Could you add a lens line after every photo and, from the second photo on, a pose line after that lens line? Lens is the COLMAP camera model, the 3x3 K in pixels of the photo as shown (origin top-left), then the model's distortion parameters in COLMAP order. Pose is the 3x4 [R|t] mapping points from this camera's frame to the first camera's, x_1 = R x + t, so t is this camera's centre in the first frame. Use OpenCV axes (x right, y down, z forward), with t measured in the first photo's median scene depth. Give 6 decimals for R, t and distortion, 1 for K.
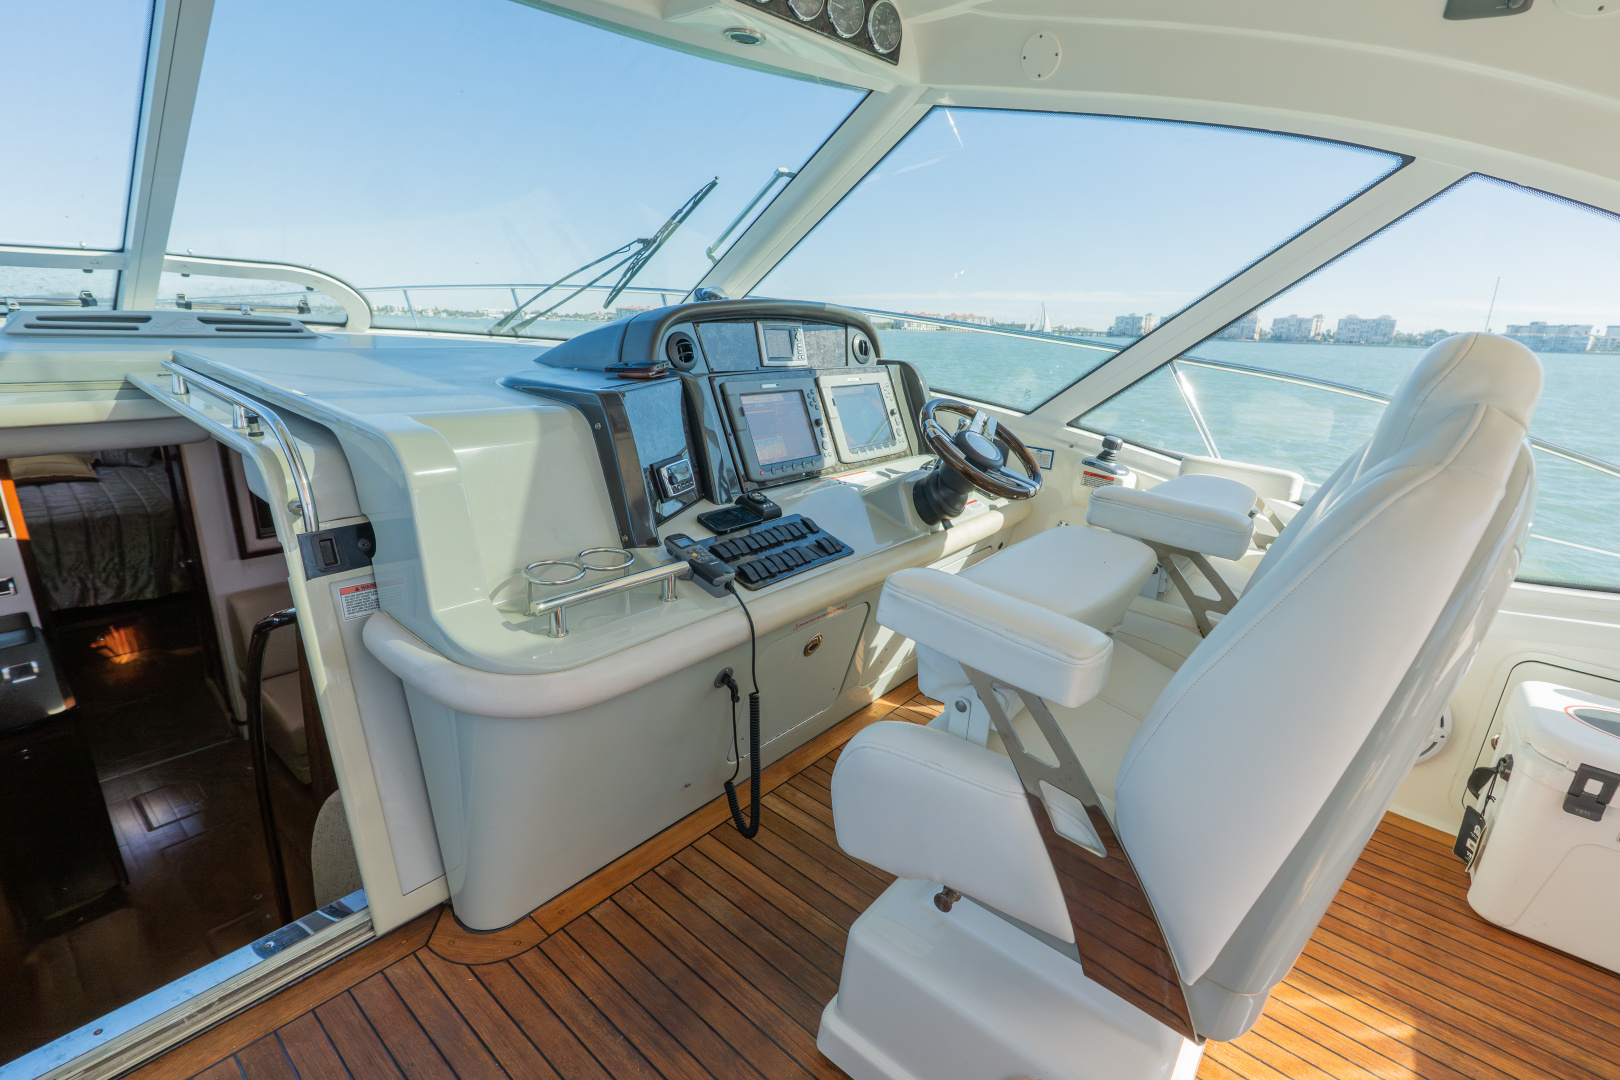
lens RADIAL K [[771.5, 0, 810.0], [0, 771.5, 540.0], [0, 0, 1]] dist [-0.001268, -0.000393]
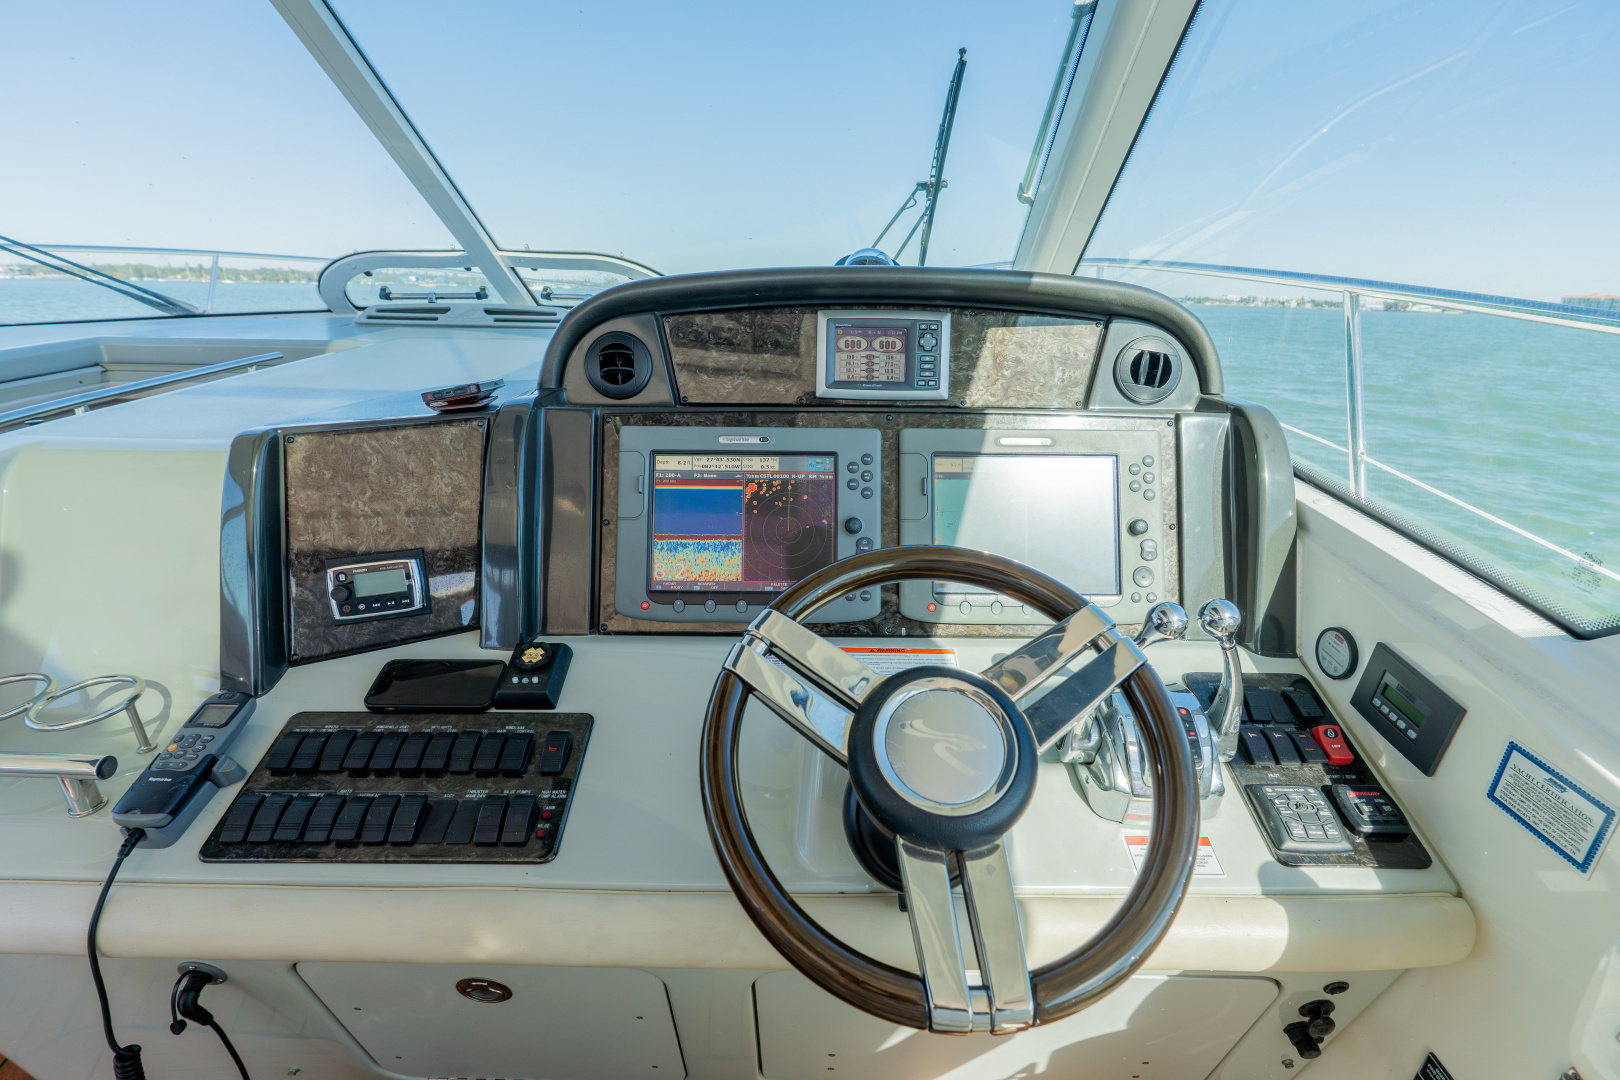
lens RADIAL K [[738.3, 0, 807.5], [0, 738.3, 532.9], [0, 0, 1]] dist [-0.001292, -0.000358]
pose [[0.622035, 0.223691, -0.750357, 0.332606], [-0.203538, 0.971573, 0.120908, -0.194051], [0.756072, 0.077517, 0.649882, 0.672040]]
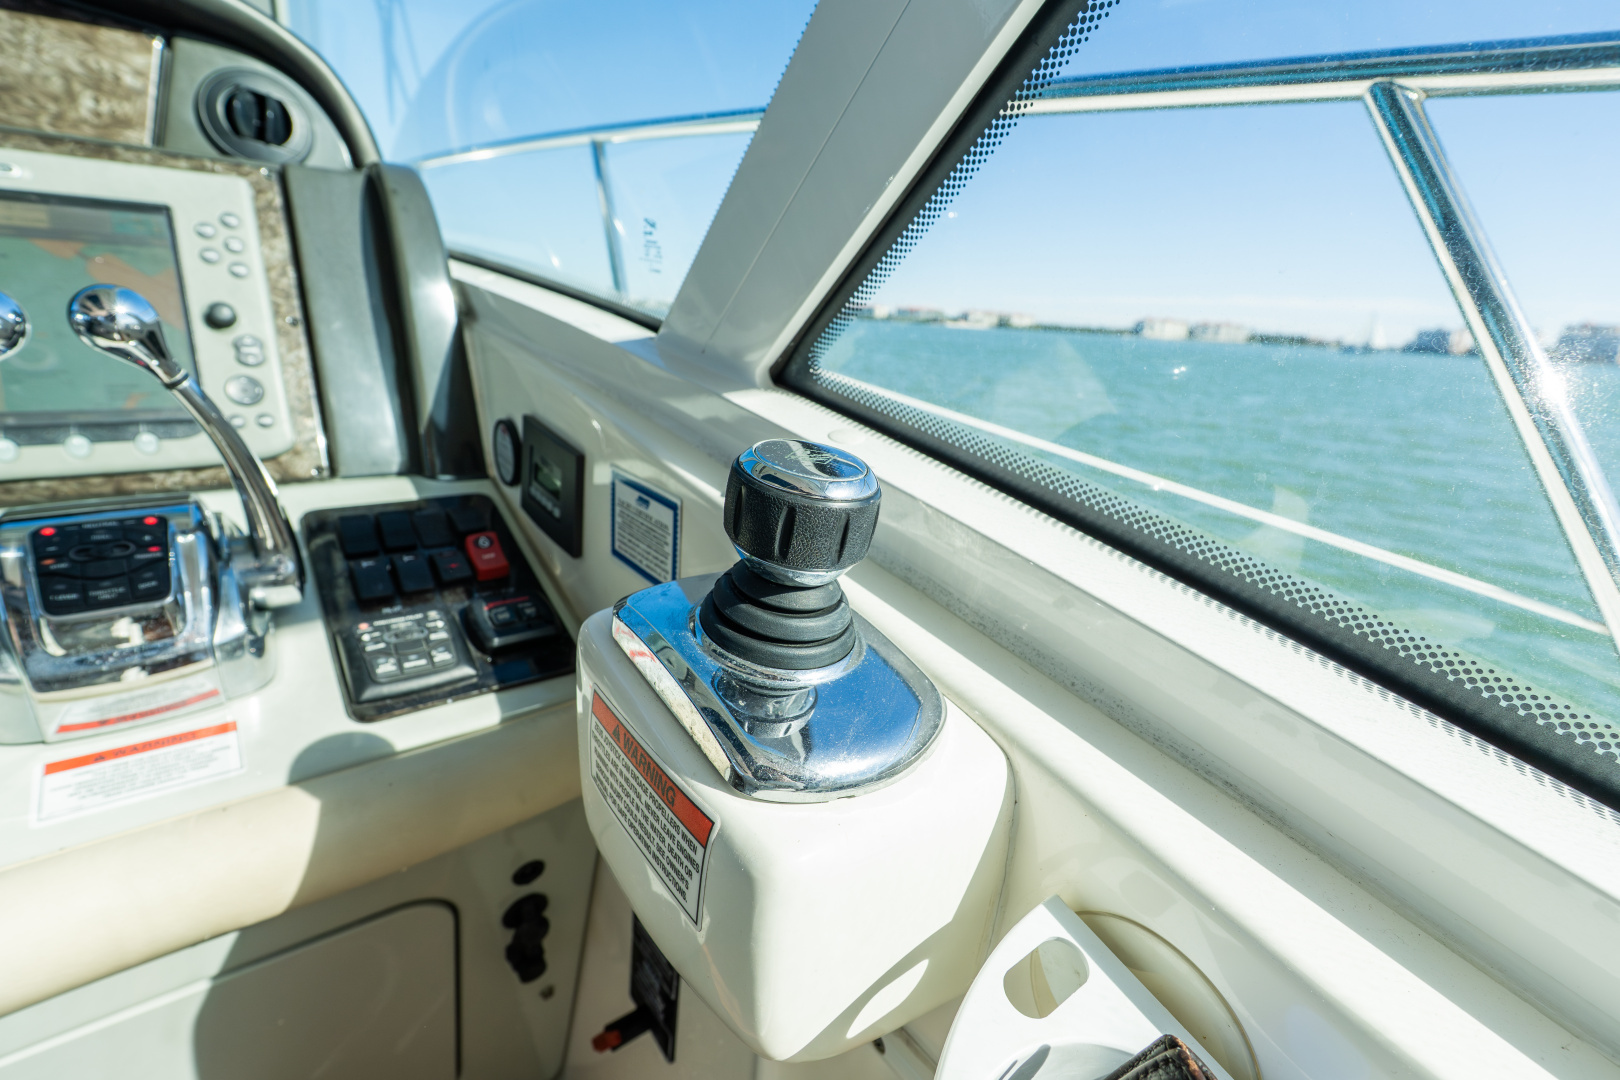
lens RADIAL K [[712.3, 0, 813.8], [0, 712.3, 524.7], [0, 0, 1]] dist [-0.002951, -0.000555]
pose [[0.974224, 0.080963, -0.210554, 0.418999], [-0.083838, 0.996468, -0.004746, -0.118050], [0.209426, 0.022276, 0.977571, 0.891667]]
